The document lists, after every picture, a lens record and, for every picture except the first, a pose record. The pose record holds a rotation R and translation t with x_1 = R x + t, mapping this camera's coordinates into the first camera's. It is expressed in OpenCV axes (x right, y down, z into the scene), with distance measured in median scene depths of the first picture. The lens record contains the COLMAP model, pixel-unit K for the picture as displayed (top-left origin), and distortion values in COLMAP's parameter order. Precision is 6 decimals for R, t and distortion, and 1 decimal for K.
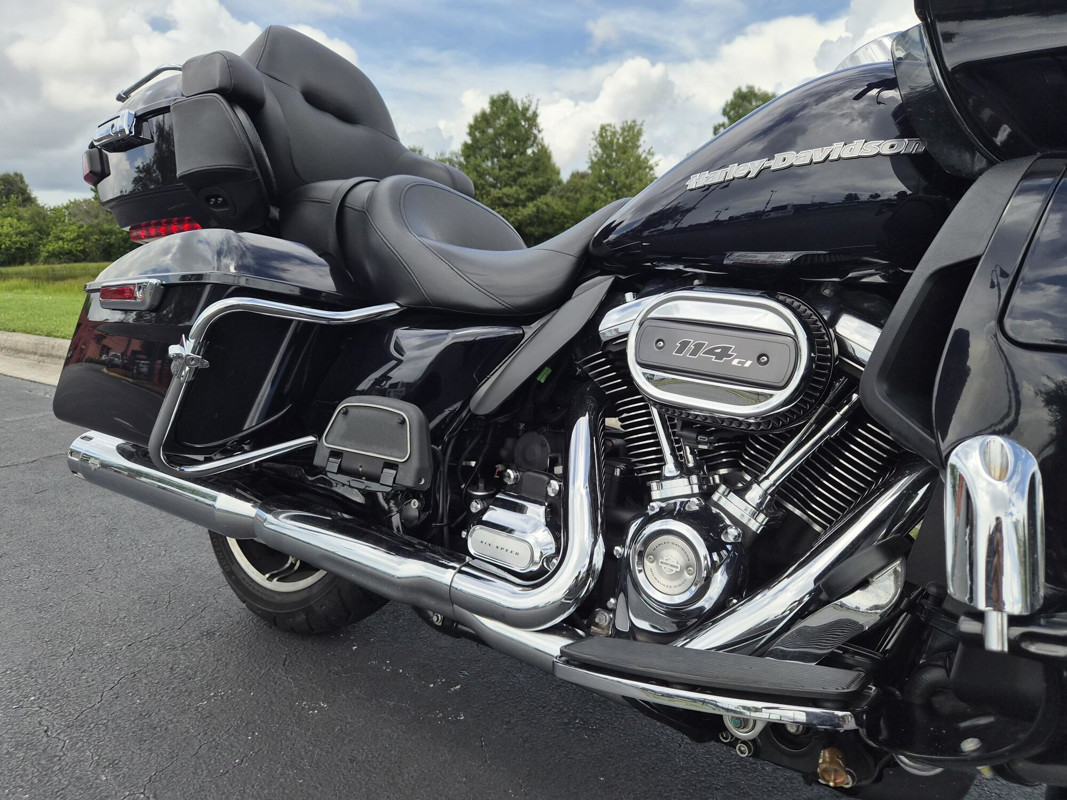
lens RADIAL K [[720.4, 0, 530.8], [0, 720.4, 394.6], [0, 0, 1]] dist [0.056587, -0.045377]
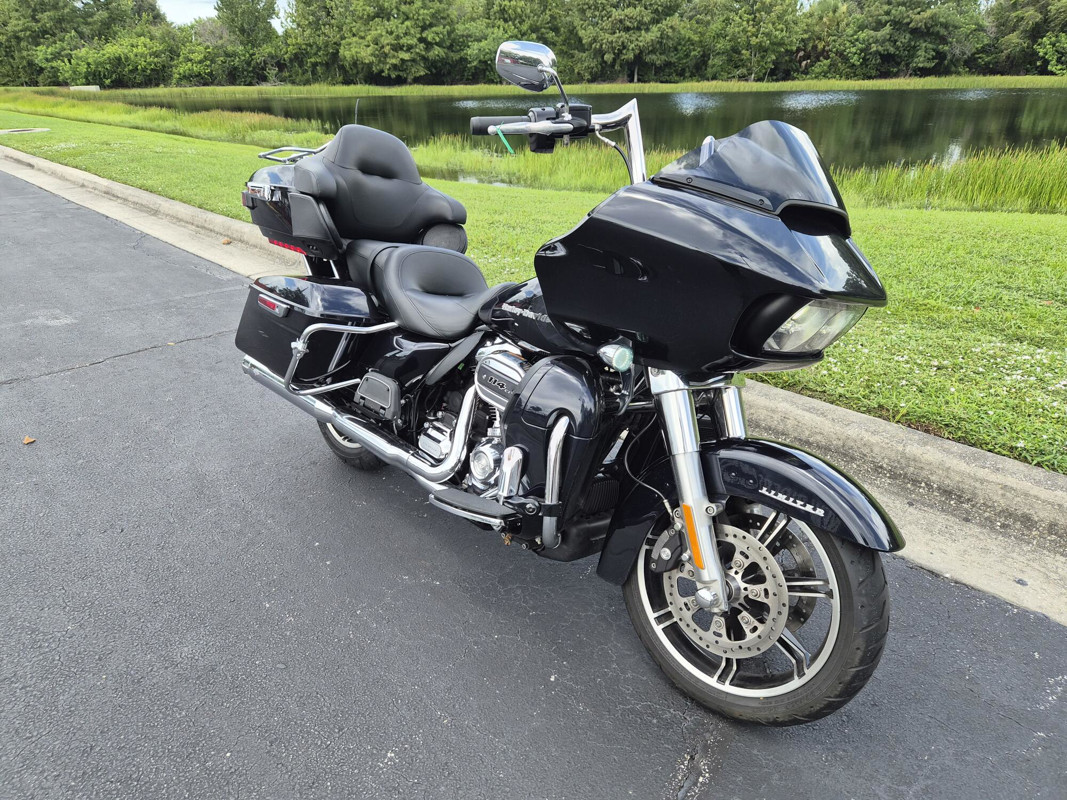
lens RADIAL K [[720.4, 0, 524.2], [0, 720.4, 400.3], [0, 0, 1]] dist [0.056587, -0.045377]
pose [[0.985892, 0.087910, -0.142441, 0.303687], [-0.053439, 0.971756, 0.229859, -0.253270], [0.158624, -0.219004, 0.962744, -0.600450]]
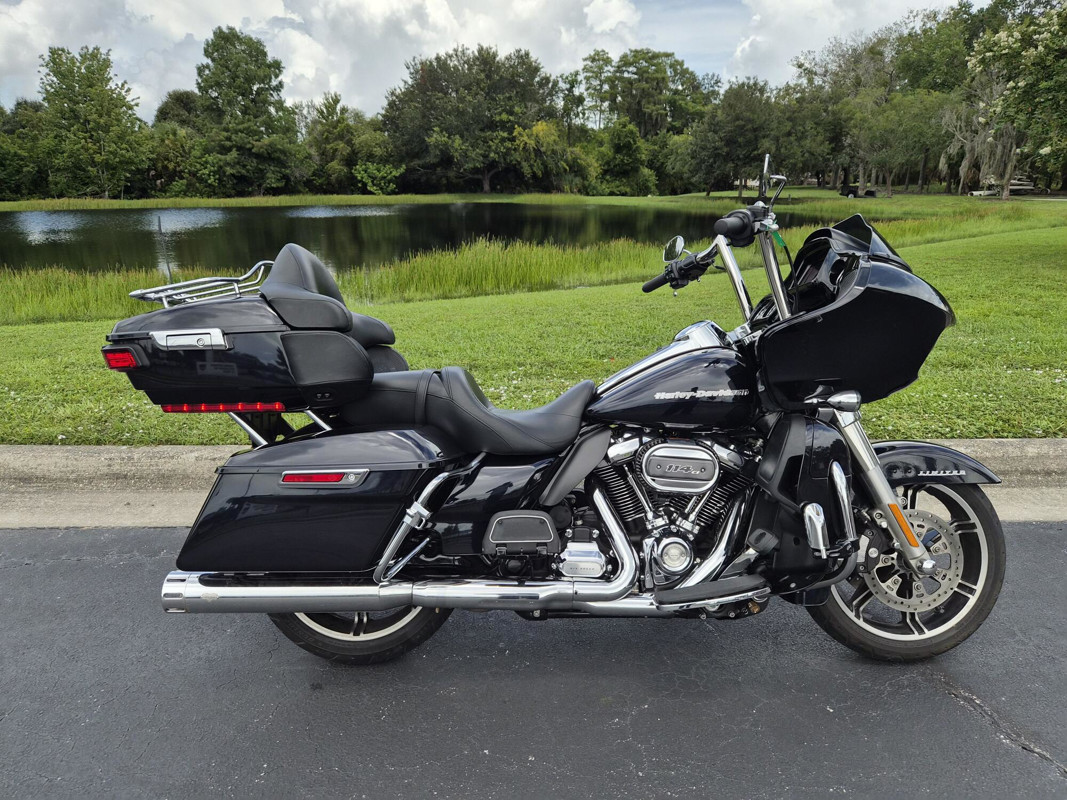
lens RADIAL K [[720.4, 0, 531.8], [0, 720.4, 406.7], [0, 0, 1]] dist [0.056587, -0.045377]
pose [[0.793894, -0.154894, 0.587997, -0.709626], [0.104685, 0.987389, 0.118761, -0.275986], [-0.598977, -0.032729, 0.800097, -0.301508]]
